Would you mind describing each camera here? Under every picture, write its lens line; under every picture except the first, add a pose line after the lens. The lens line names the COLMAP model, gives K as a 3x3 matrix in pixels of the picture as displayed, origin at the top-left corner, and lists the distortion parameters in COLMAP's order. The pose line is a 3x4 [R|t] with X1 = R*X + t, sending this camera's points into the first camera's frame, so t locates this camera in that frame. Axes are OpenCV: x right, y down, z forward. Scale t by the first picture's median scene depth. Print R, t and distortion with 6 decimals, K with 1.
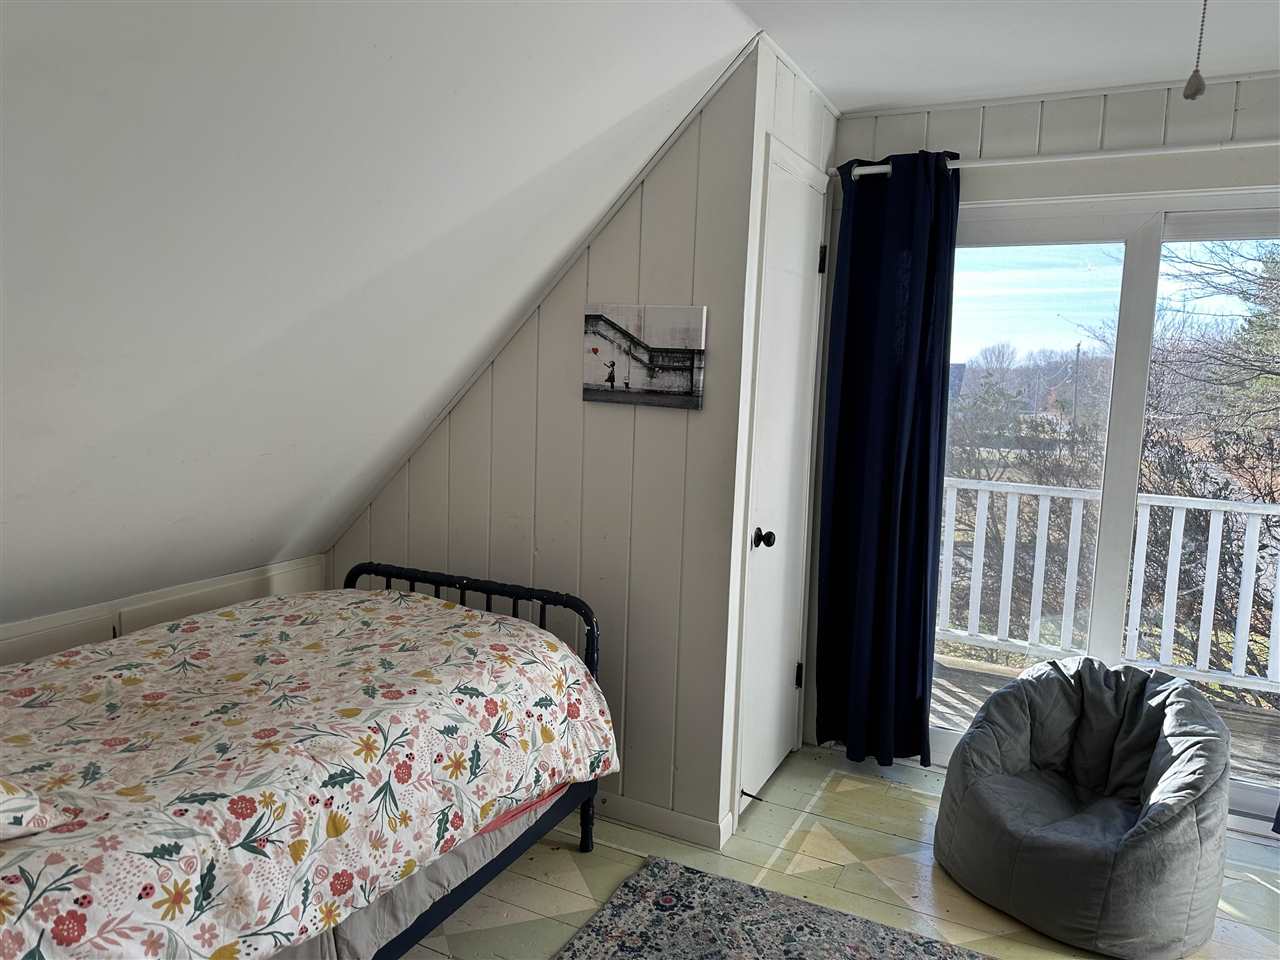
lens RADIAL K [[900.5, 0, 641.5], [0, 900.5, 476.6], [0, 0, 1]] dist [0.060448, -0.066141]
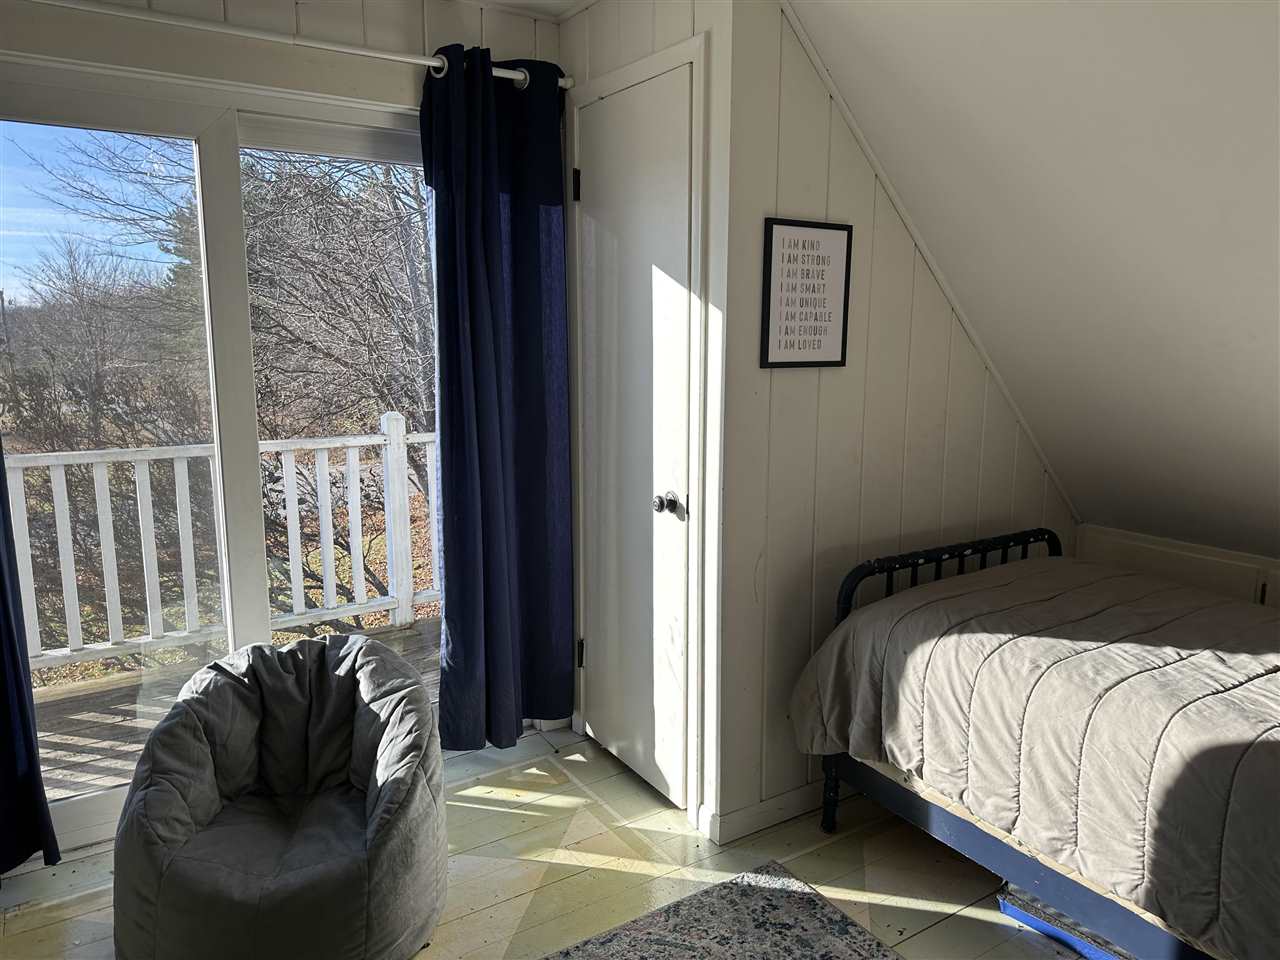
lens RADIAL K [[900.5, 0, 632.0], [0, 900.5, 479.9], [0, 0, 1]] dist [0.060448, -0.066141]
pose [[0.504879, -0.168890, 0.846507, -0.015858], [0.120045, 0.984880, 0.124900, -0.013878], [-0.854802, 0.038559, 0.517520, 0.276666]]
